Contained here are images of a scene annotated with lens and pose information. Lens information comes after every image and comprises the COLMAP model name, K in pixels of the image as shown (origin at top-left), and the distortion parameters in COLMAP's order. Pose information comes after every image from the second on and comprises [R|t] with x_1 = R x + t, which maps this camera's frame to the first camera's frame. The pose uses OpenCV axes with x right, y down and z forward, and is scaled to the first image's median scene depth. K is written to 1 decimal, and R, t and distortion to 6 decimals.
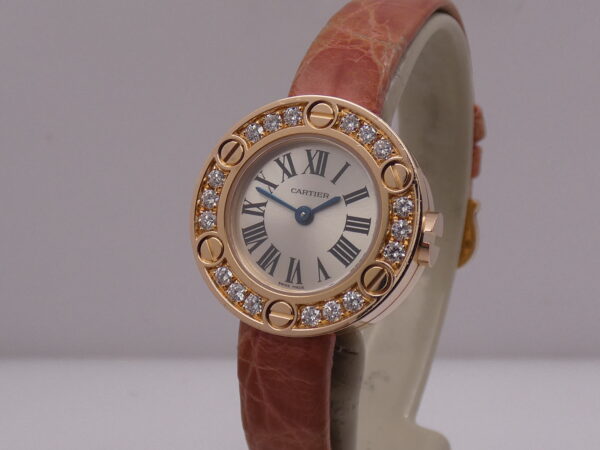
lens RADIAL K [[896.7, 0, 300.0], [0, 896.7, 225.0], [0, 0, 1]] dist [-0.020576, 0.005451]
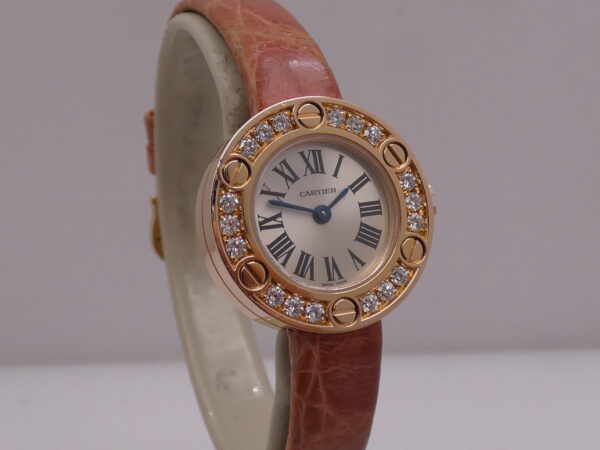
lens RADIAL K [[896.7, 0, 300.0], [0, 896.7, 225.0], [0, 0, 1]] dist [-0.020576, 0.005451]
pose [[0.706613, -0.260390, 0.657948, -0.681696], [0.255440, 0.960997, 0.105991, -0.112591], [-0.659885, 0.093172, 0.745567, 0.253625]]
